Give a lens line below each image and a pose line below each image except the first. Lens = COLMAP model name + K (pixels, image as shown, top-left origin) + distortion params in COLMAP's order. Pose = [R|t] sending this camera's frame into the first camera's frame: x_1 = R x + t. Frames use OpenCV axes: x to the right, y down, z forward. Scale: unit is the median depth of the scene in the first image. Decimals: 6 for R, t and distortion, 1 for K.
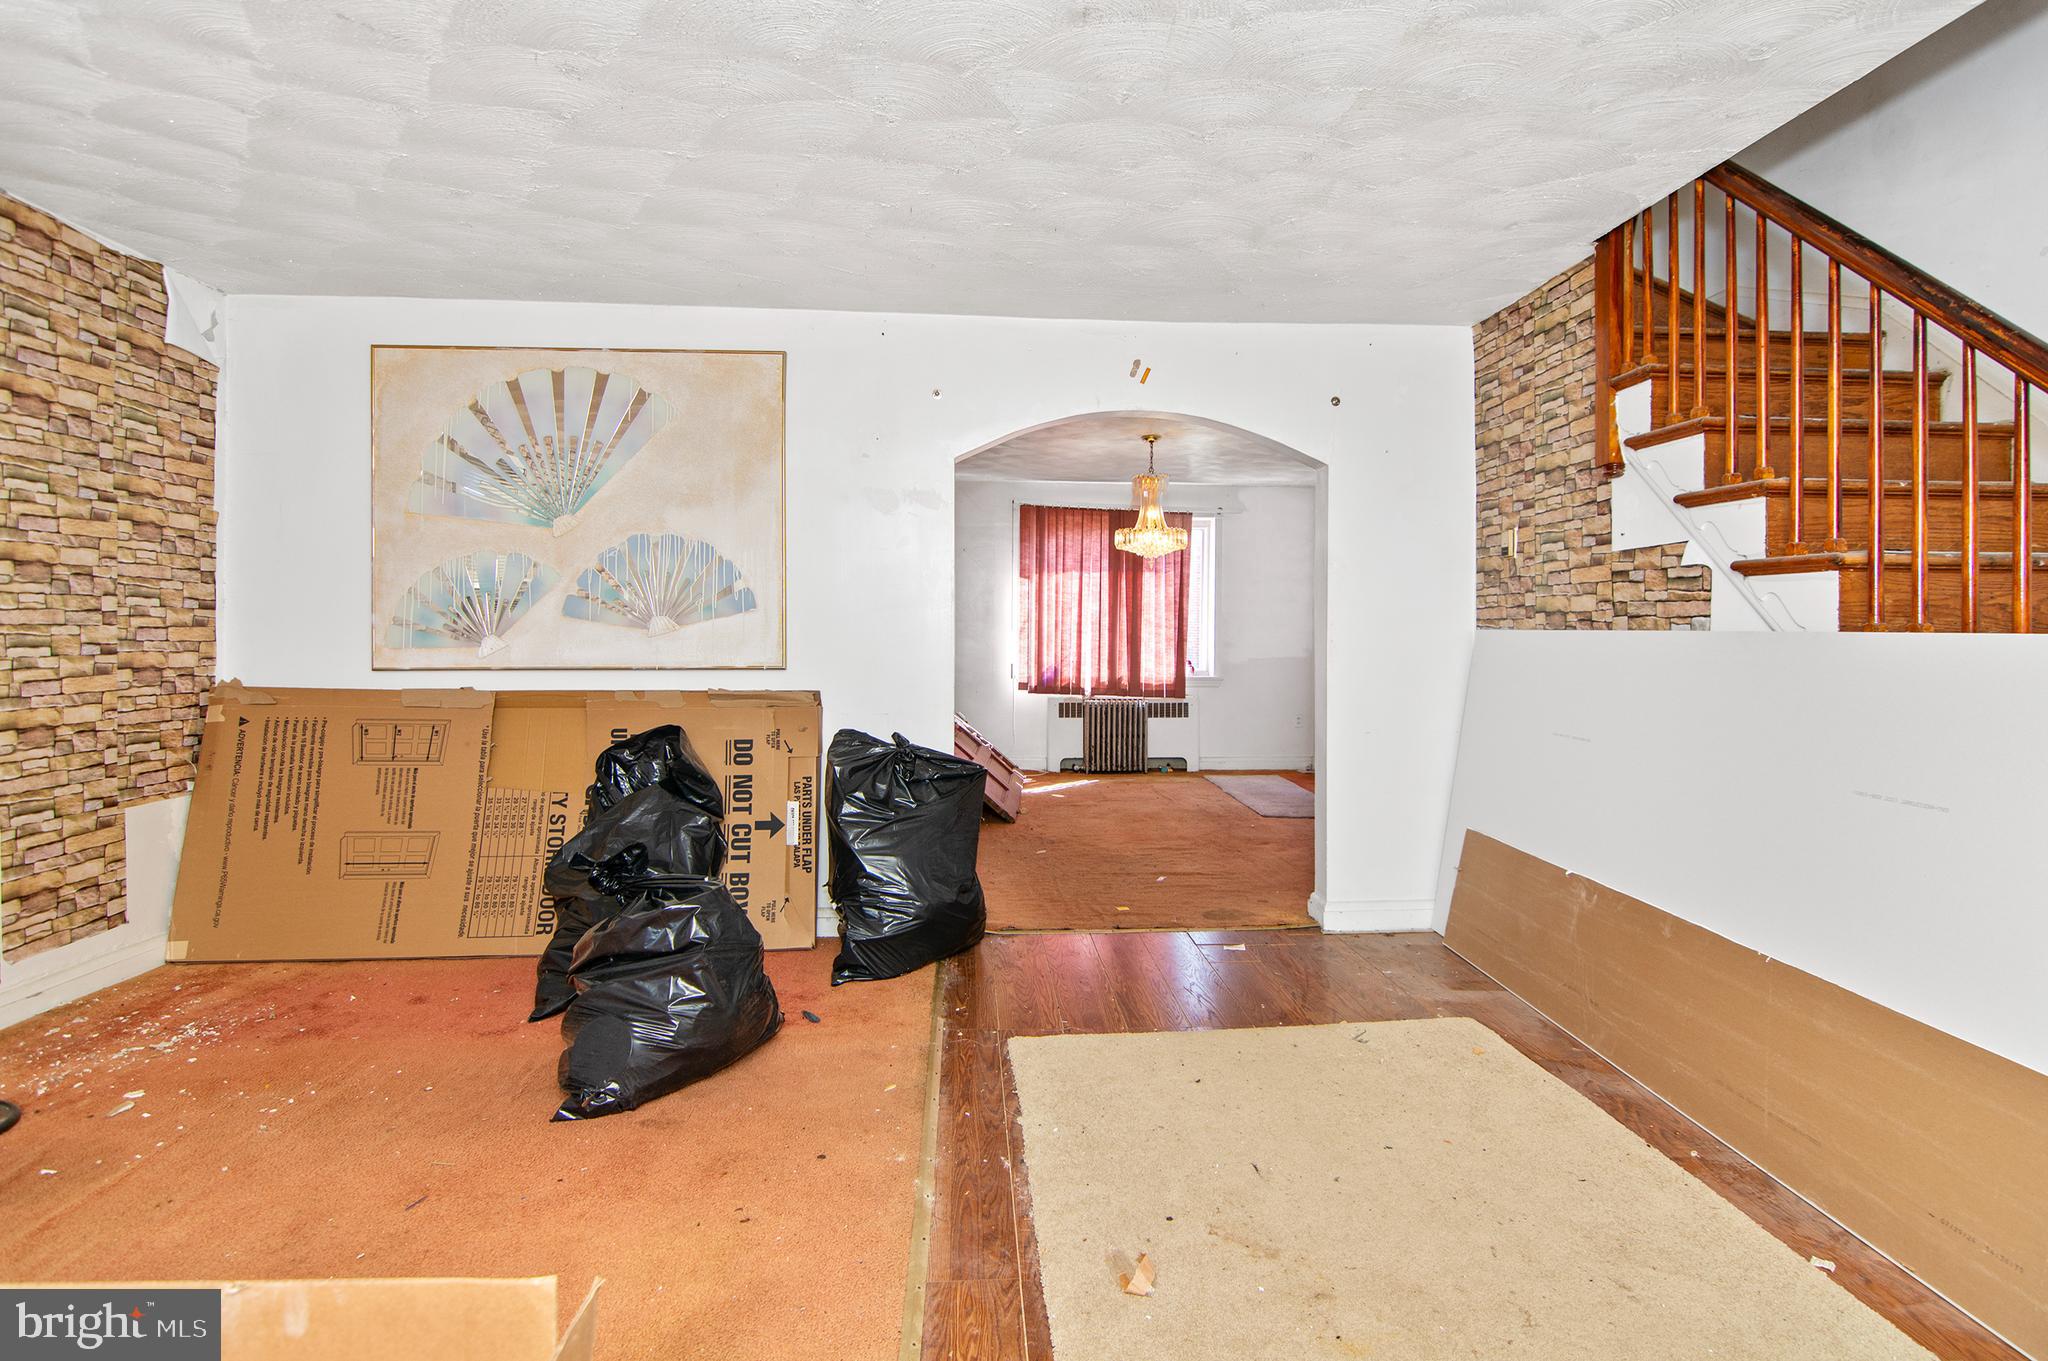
lens RADIAL K [[1020.9, 0, 1047.5], [0, 1020.9, 639.7], [0, 0, 1]] dist [-0.004534, -0.004002]
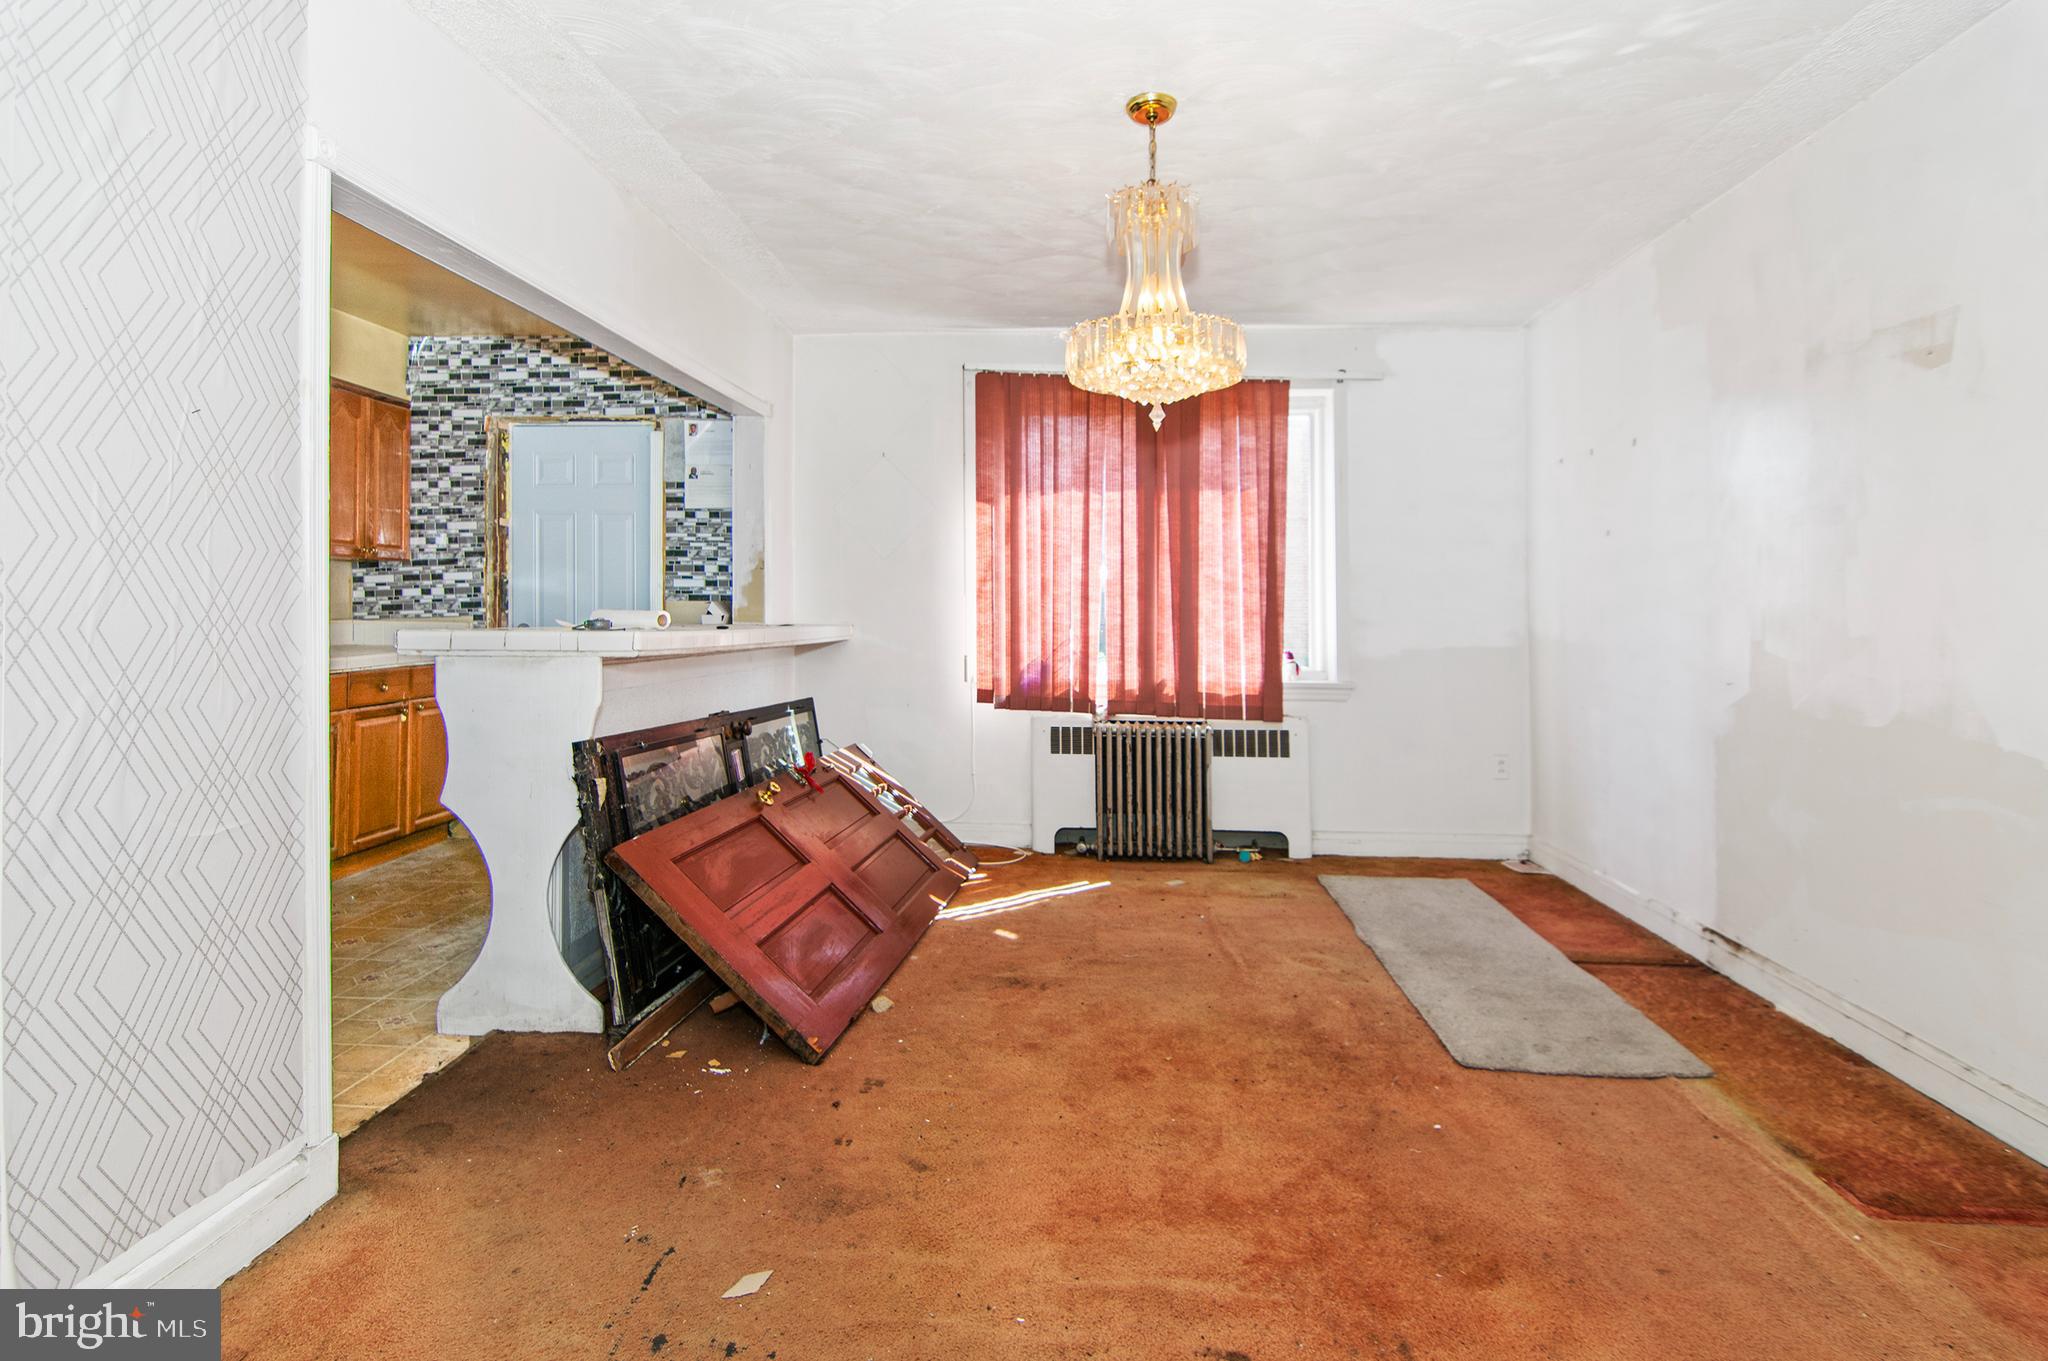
lens RADIAL K [[1020.9, 0, 1041.4], [0, 1020.9, 612.2], [0, 0, 1]] dist [-0.004534, -0.004002]
pose [[0.991747, 0.000091, -0.128212, 0.178849], [-0.001282, 0.999957, -0.009207, 0.010531], [0.128206, 0.009295, 0.991704, 1.028355]]
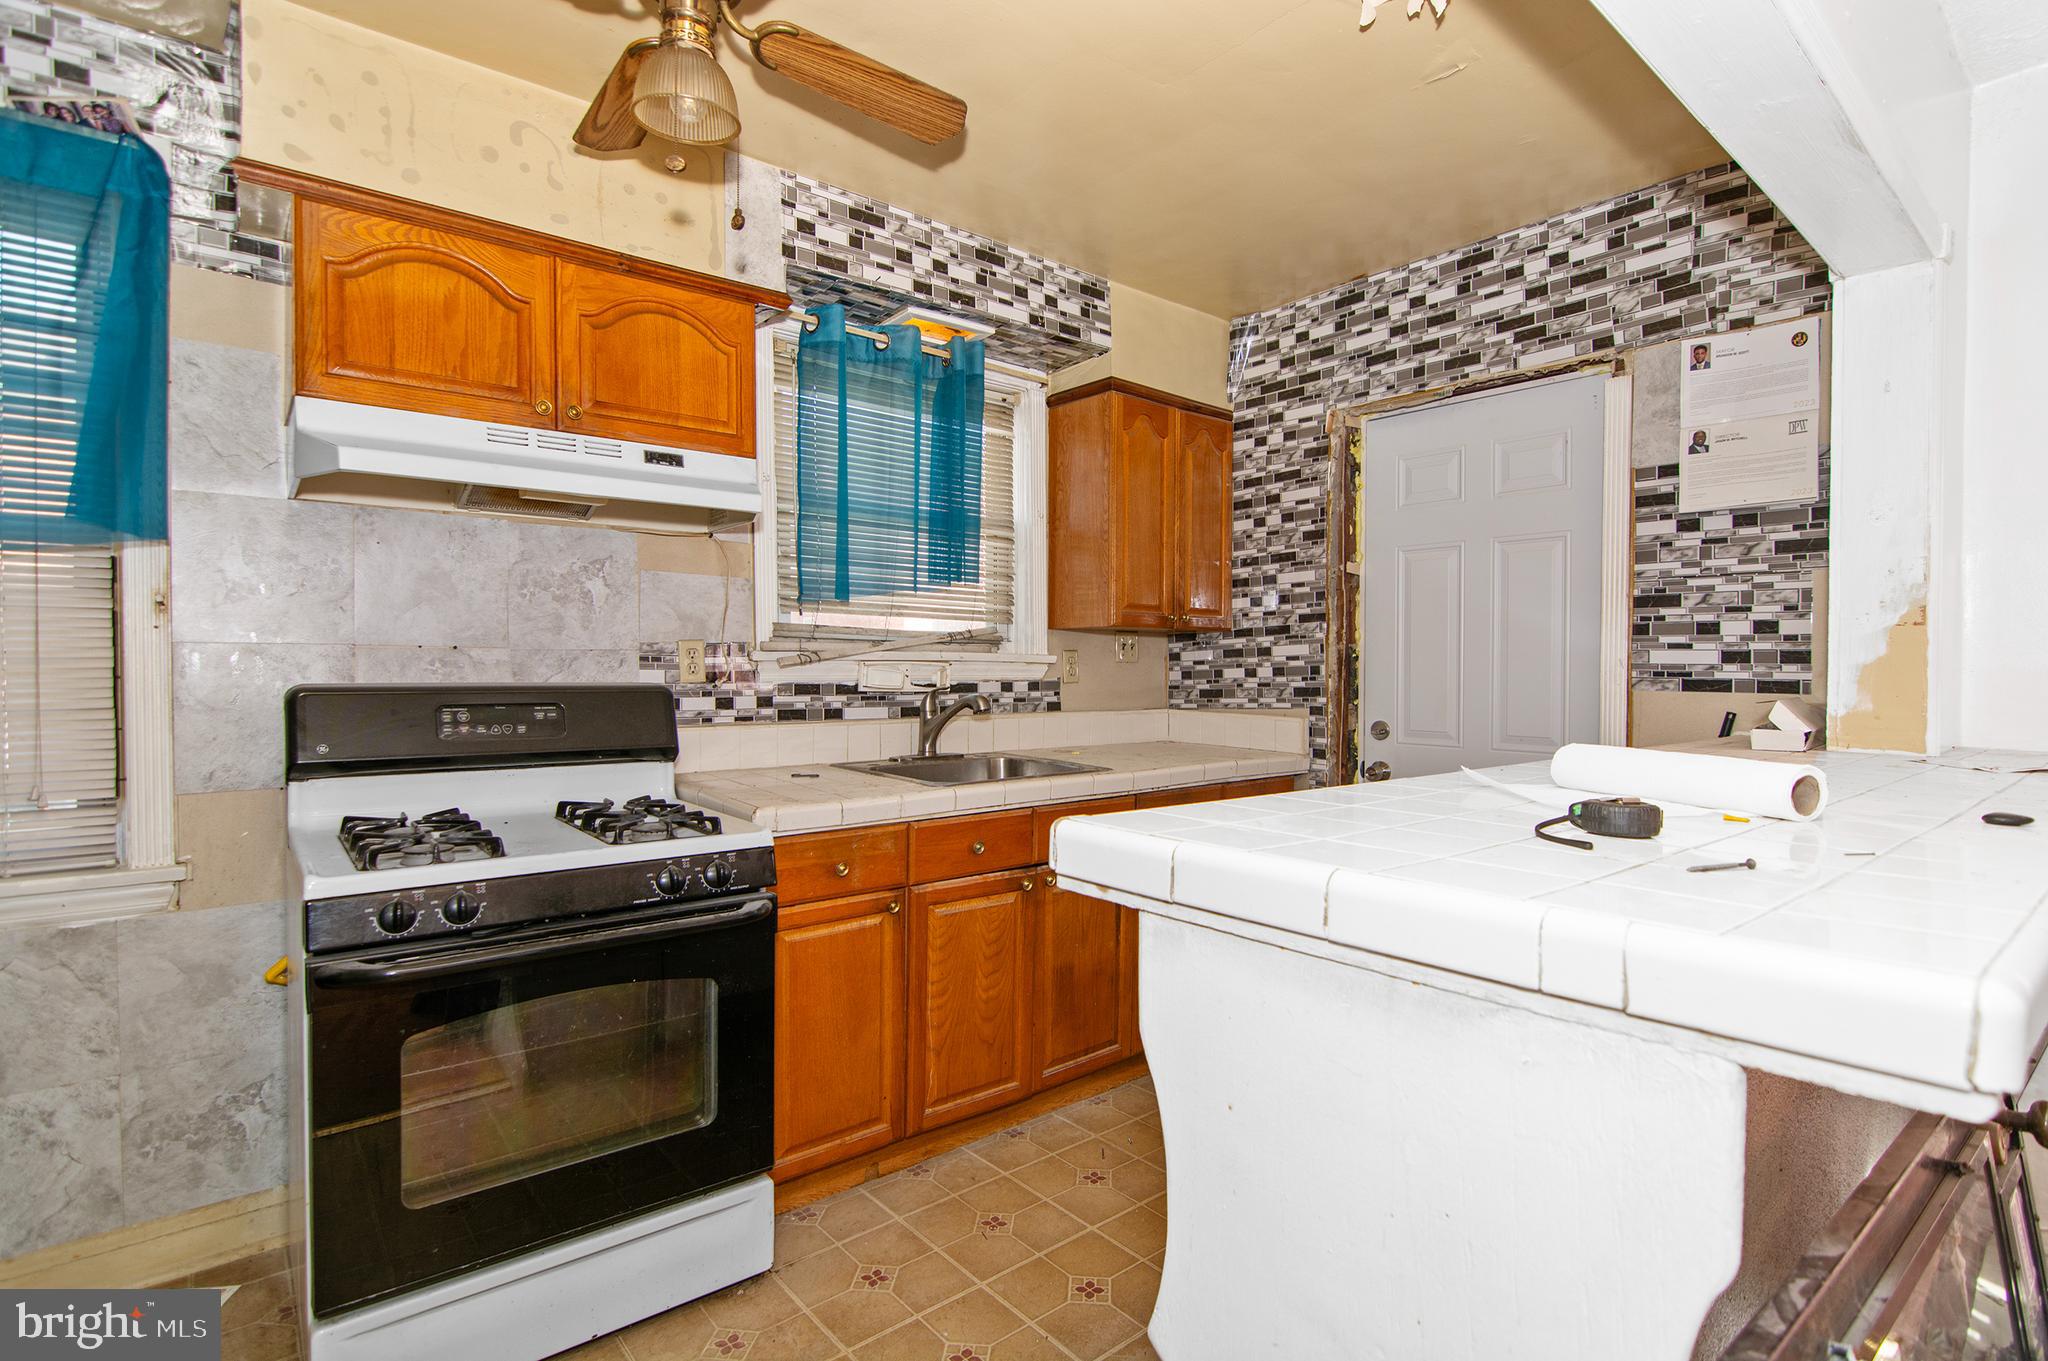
lens RADIAL K [[1020.9, 0, 989.7], [0, 1020.9, 688.9], [0, 0, 1]] dist [-0.004534, -0.004002]
pose [[0.573401, 0.012833, -0.819174, -0.151383], [-0.008341, 0.999917, 0.009826, -0.020250], [0.819232, 0.001198, 0.573461, 1.504714]]
